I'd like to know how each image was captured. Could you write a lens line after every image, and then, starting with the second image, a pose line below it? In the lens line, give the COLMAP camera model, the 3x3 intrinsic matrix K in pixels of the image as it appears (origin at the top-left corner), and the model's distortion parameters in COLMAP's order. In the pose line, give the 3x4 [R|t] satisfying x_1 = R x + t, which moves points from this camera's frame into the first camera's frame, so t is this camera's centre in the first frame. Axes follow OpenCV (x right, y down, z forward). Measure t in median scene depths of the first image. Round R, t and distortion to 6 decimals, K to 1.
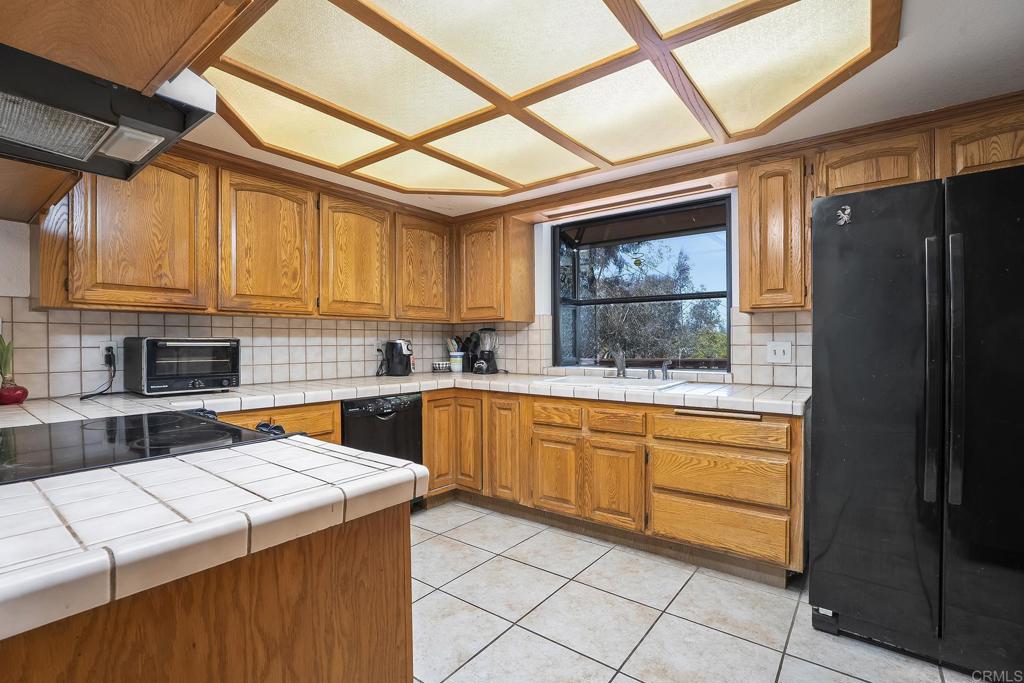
lens RADIAL K [[469.1, 0, 504.7], [0, 469.1, 345.5], [0, 0, 1]] dist [-0.034860, 0.003833]
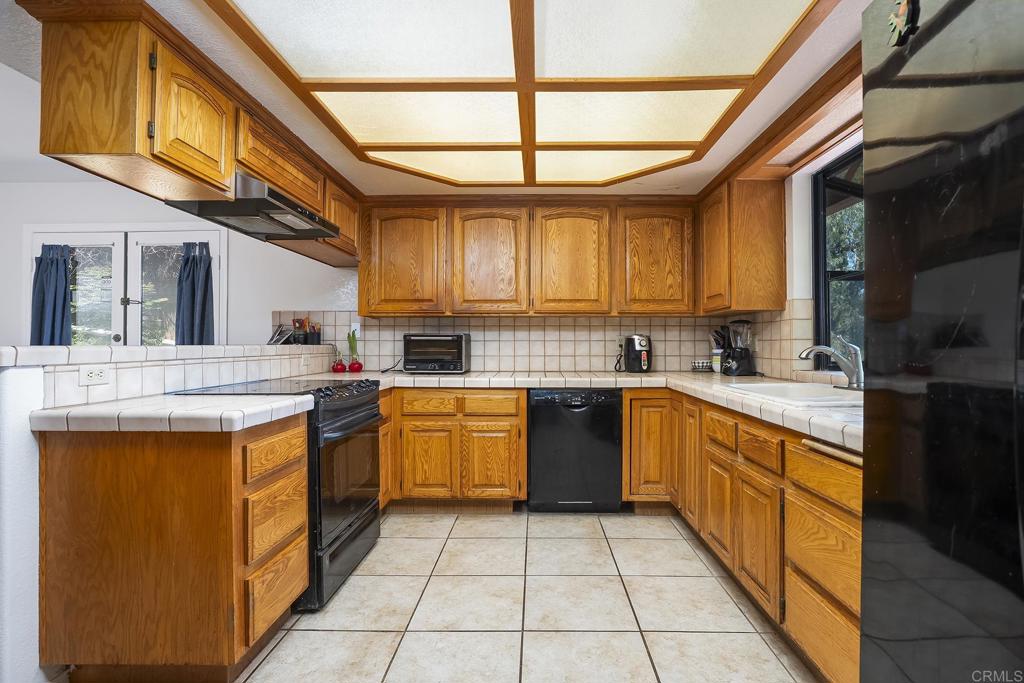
lens RADIAL K [[469.1, 0, 509.0], [0, 469.1, 340.4], [0, 0, 1]] dist [-0.034860, 0.003833]
pose [[0.608521, -0.001283, -0.793537, 0.534073], [-0.008383, 0.999932, -0.008045, 0.012172], [0.793494, 0.011548, 0.608469, 0.282777]]
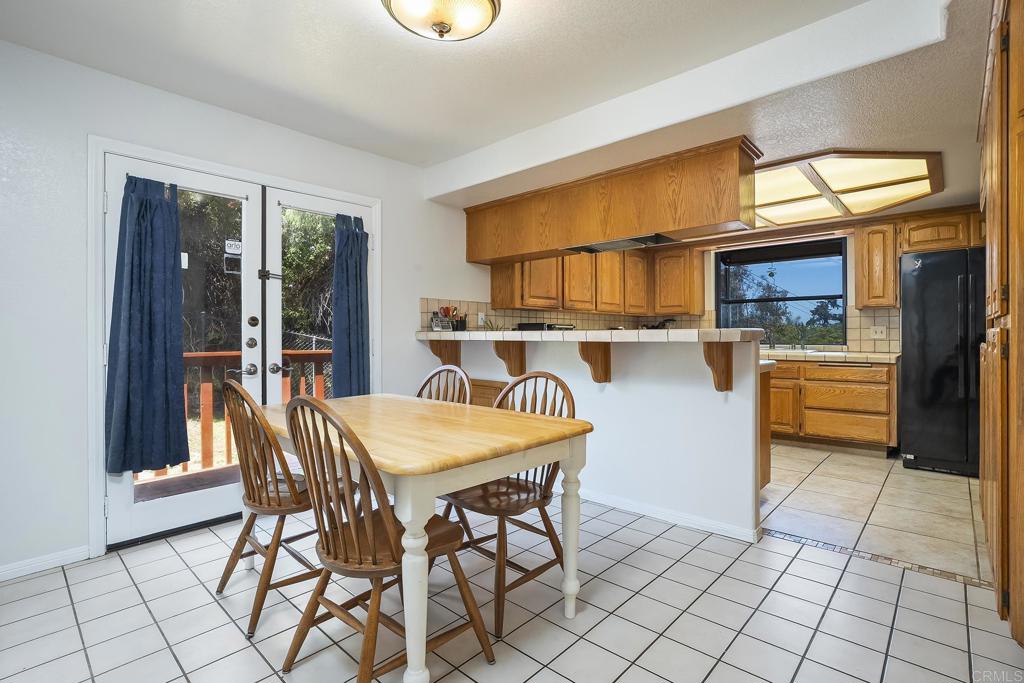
lens RADIAL K [[481.5, 0, 509.5], [0, 481.5, 334.2], [0, 0, 1]] dist [-0.013951, -0.001659]
pose [[0.995931, 0.002045, -0.090093, -0.621175], [-0.002926, 0.999949, -0.009640, 0.043384], [0.090069, 0.009864, 0.995887, -0.895907]]
